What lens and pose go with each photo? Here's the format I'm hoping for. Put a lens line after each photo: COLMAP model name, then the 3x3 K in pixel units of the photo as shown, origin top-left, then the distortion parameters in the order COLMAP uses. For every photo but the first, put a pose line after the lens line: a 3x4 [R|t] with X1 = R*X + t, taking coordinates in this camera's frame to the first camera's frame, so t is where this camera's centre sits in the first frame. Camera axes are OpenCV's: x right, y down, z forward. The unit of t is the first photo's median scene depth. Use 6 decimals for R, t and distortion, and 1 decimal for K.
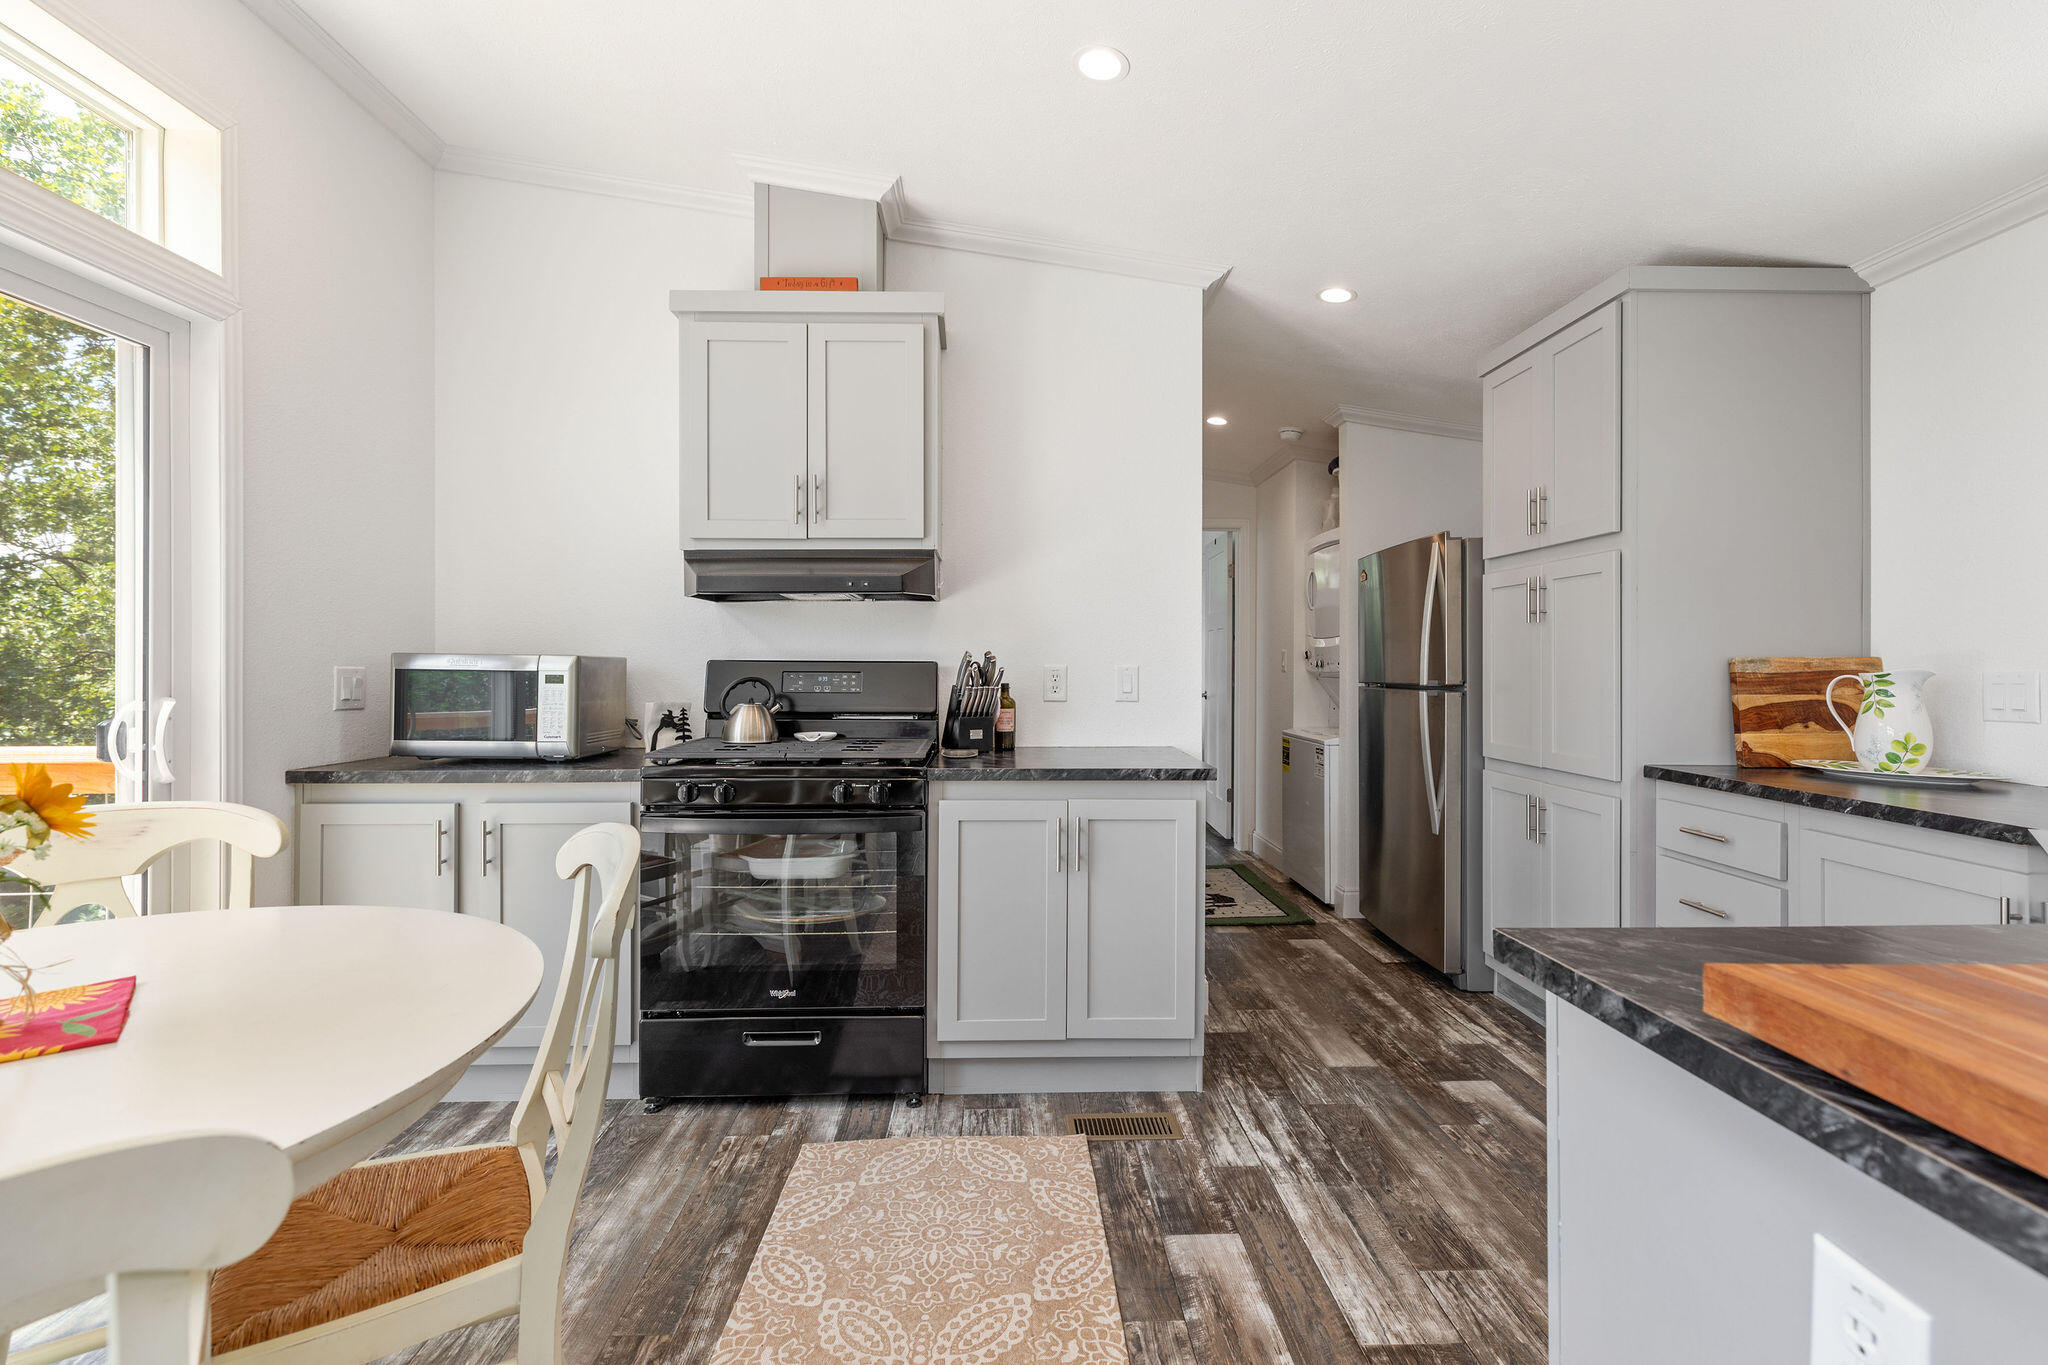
lens RADIAL K [[918.1, 0, 1020.0], [0, 918.1, 661.0], [0, 0, 1]] dist [0.005093, -0.000545]
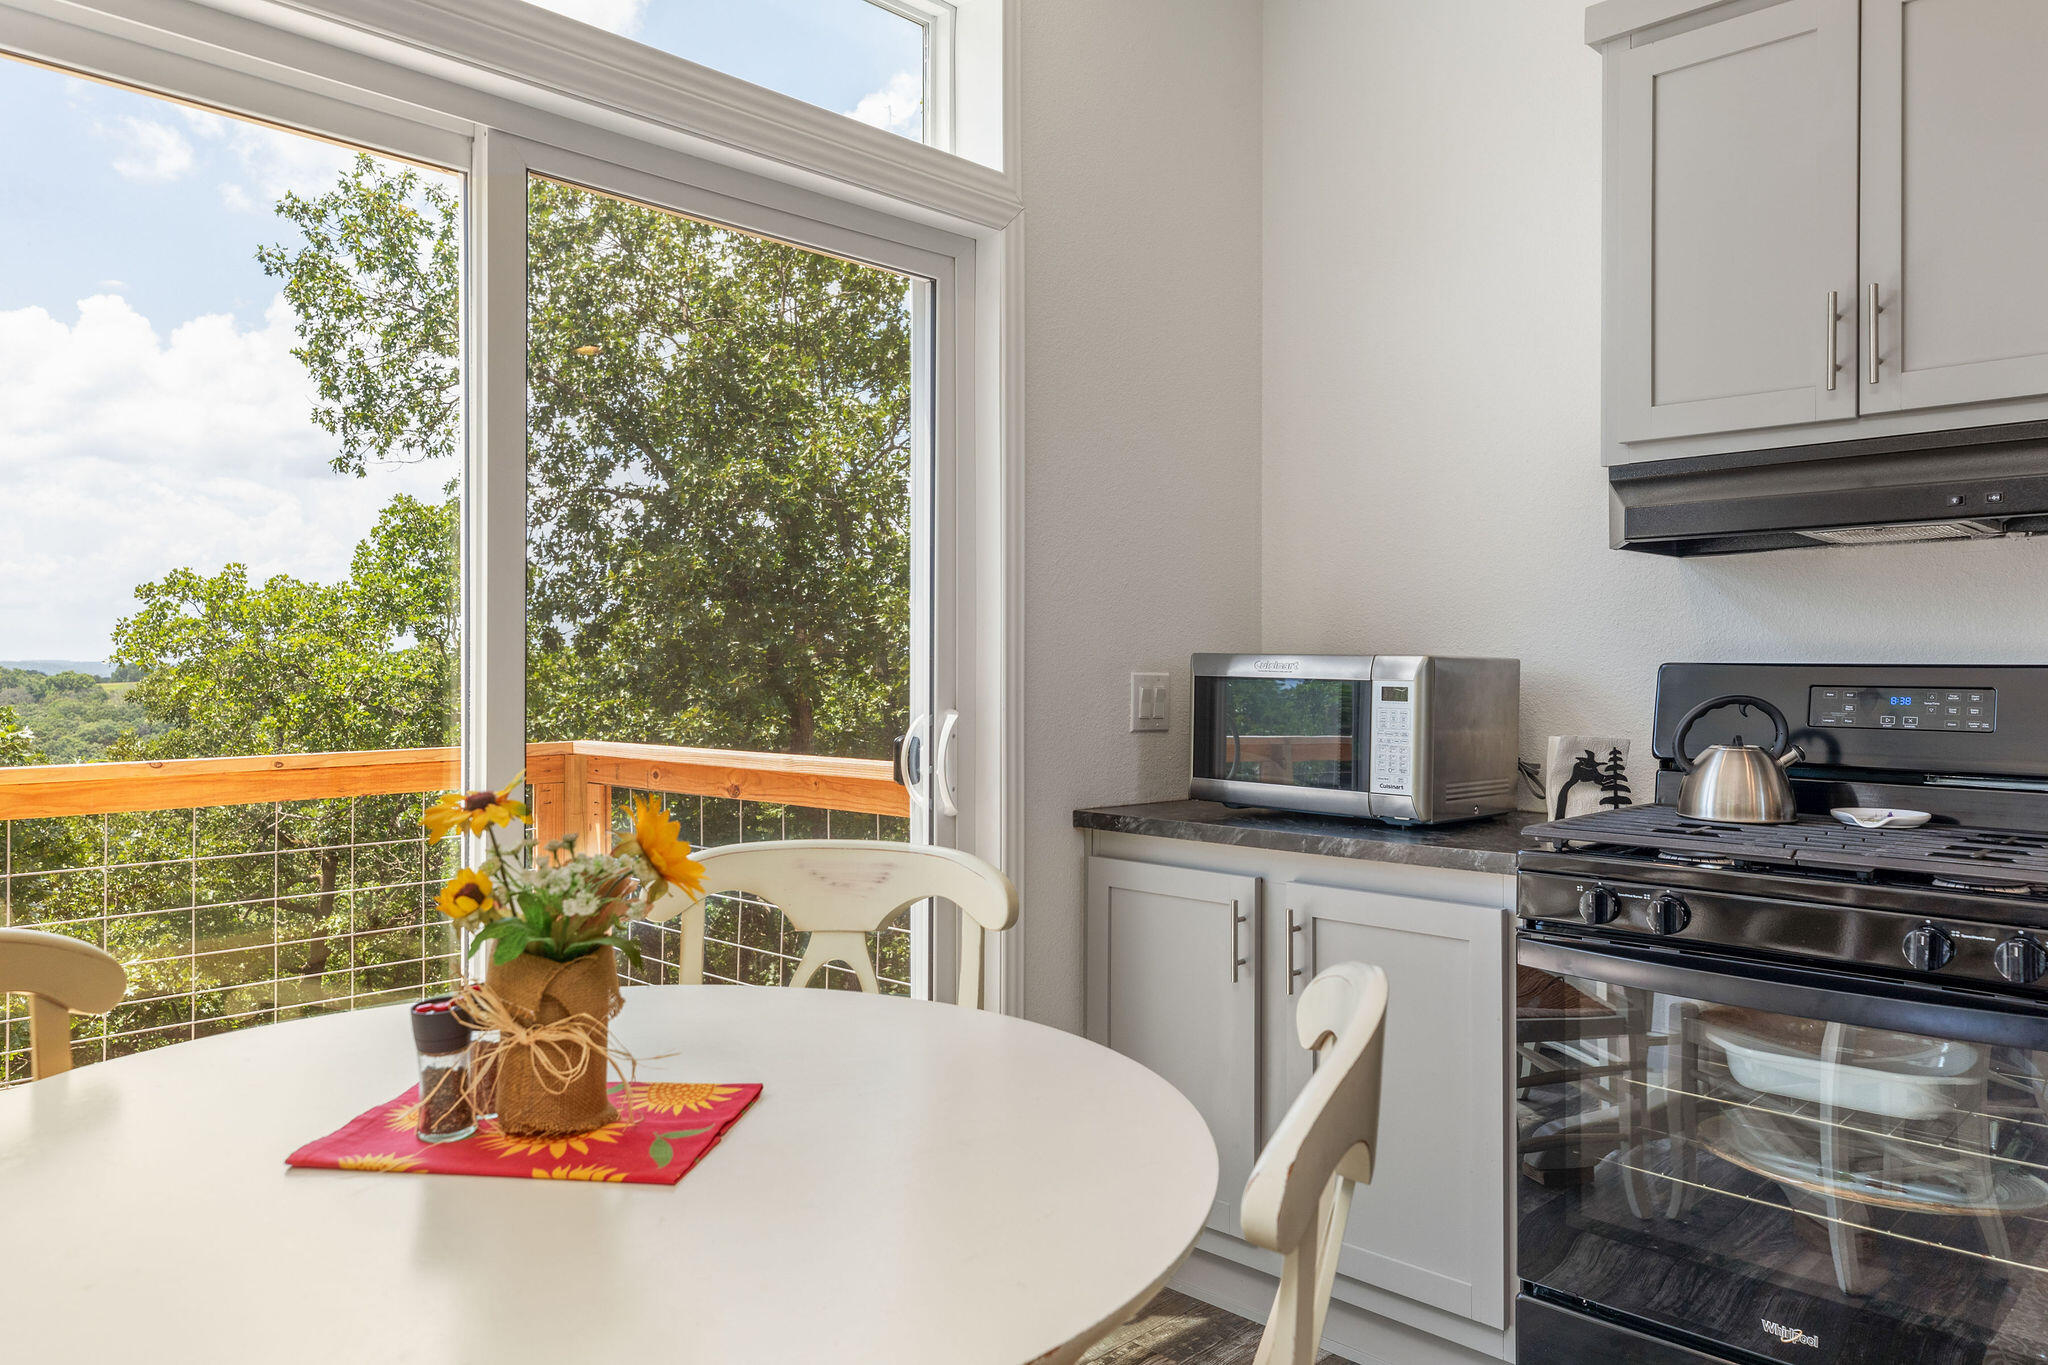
lens RADIAL K [[1392.3, 0, 1037.0], [0, 1392.3, 666.2], [0, 0, 1]] dist [0.021362, -0.010559]
pose [[0.694077, 0.000873, -0.719900, 0.005053], [-0.001047, 0.999999, 0.000203, 0.001113], [0.719900, 0.000613, 0.694078, 0.179598]]
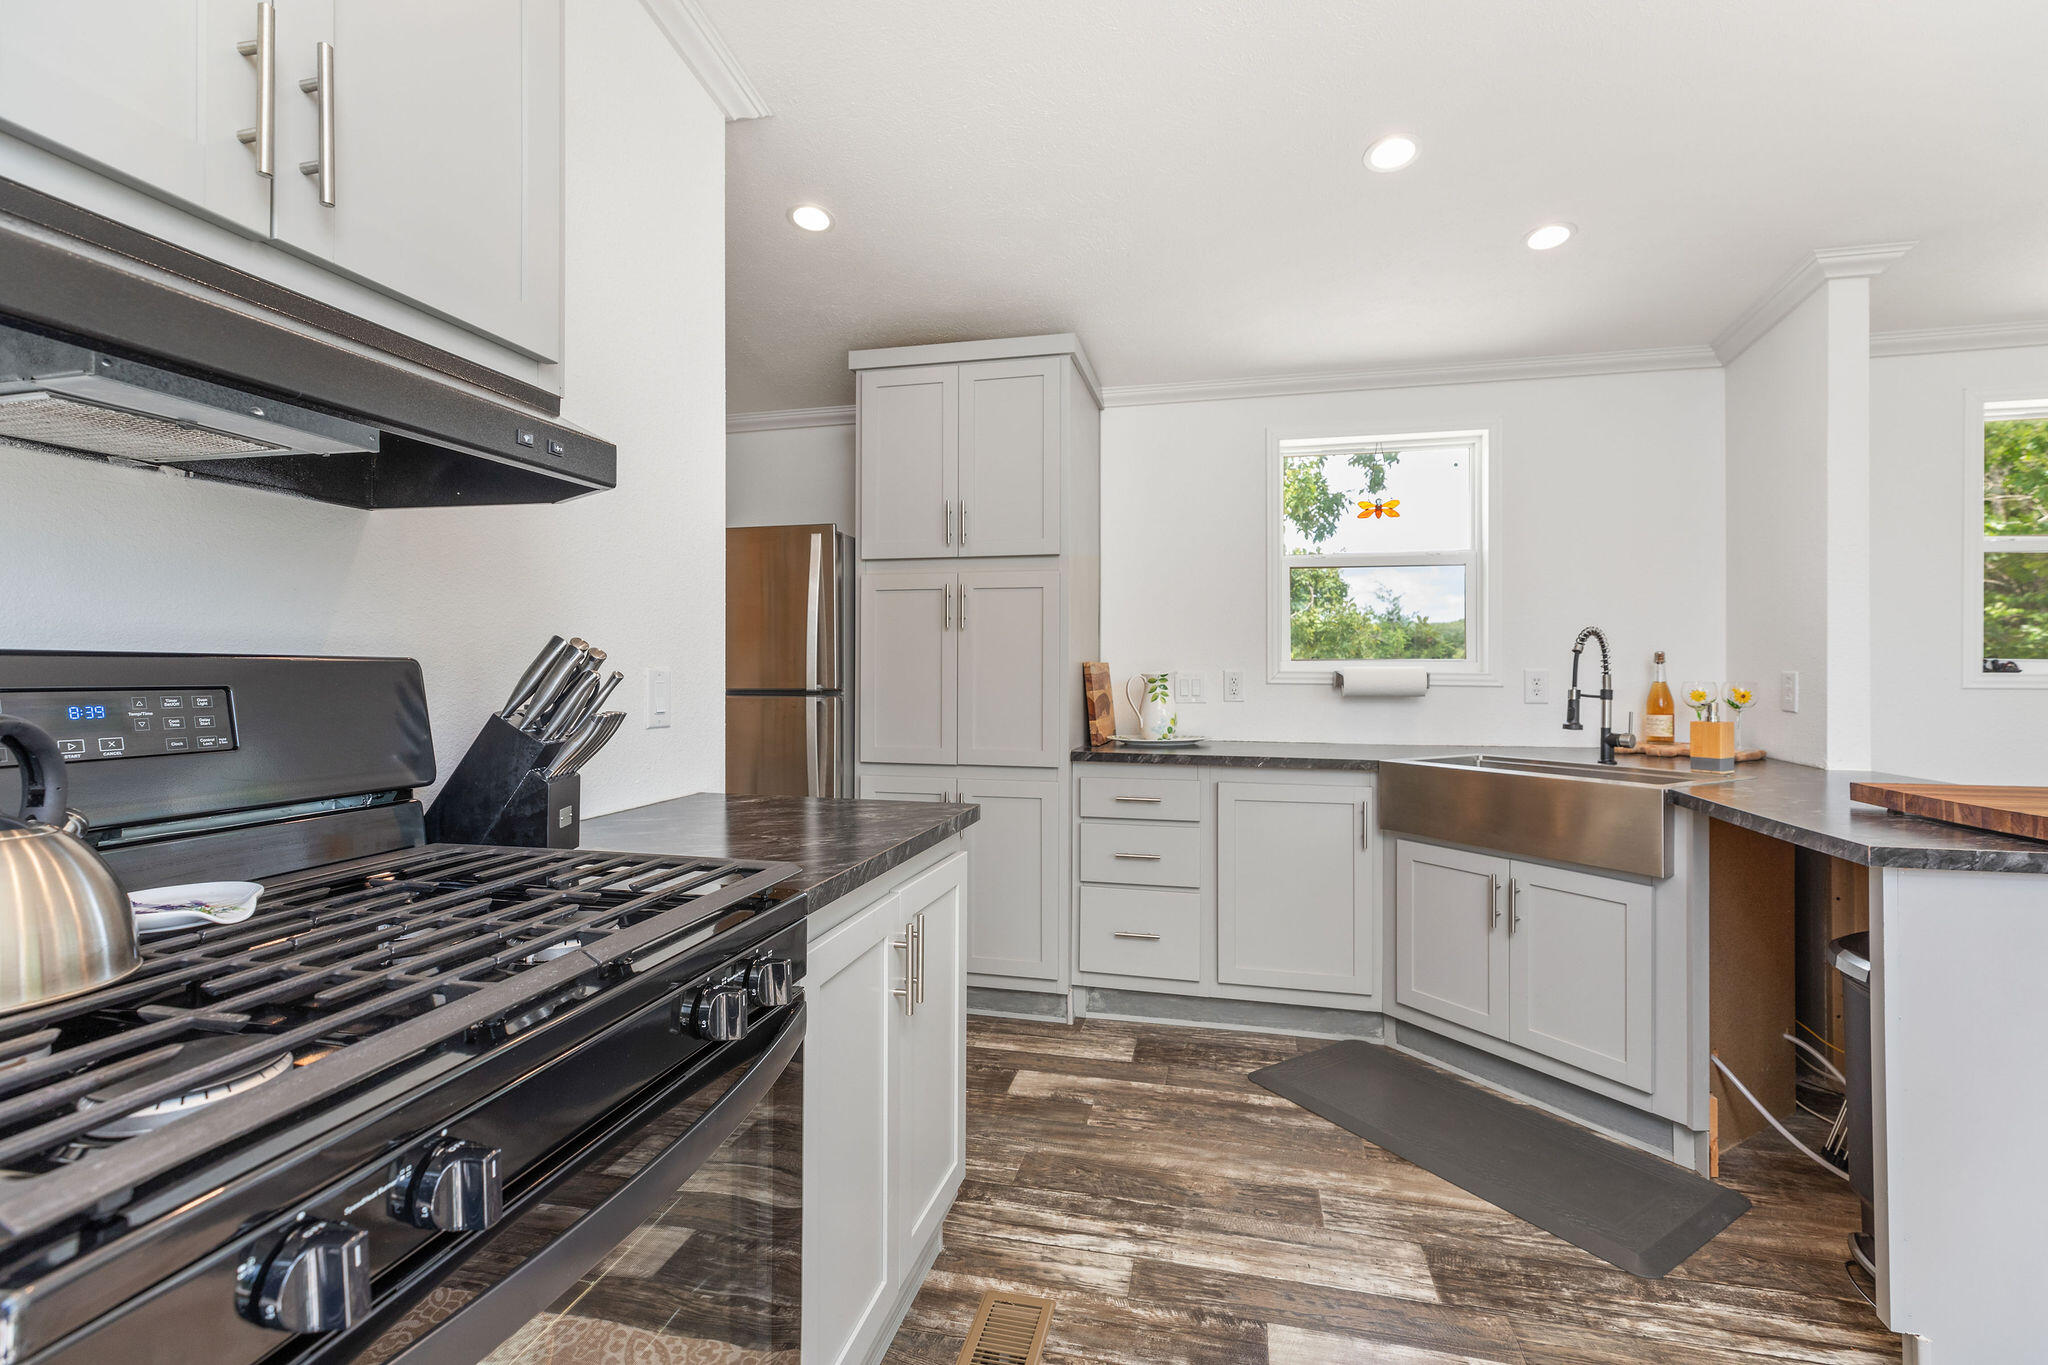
lens RADIAL K [[918.1, 0, 1012.5], [0, 918.1, 668.6], [0, 0, 1]] dist [0.005093, -0.000545]
pose [[0.260438, 0.000538, 0.965491, -0.512101], [-0.005772, 0.999983, 0.001000, 0.003967], [-0.965473, -0.005833, 0.260436, 0.777820]]
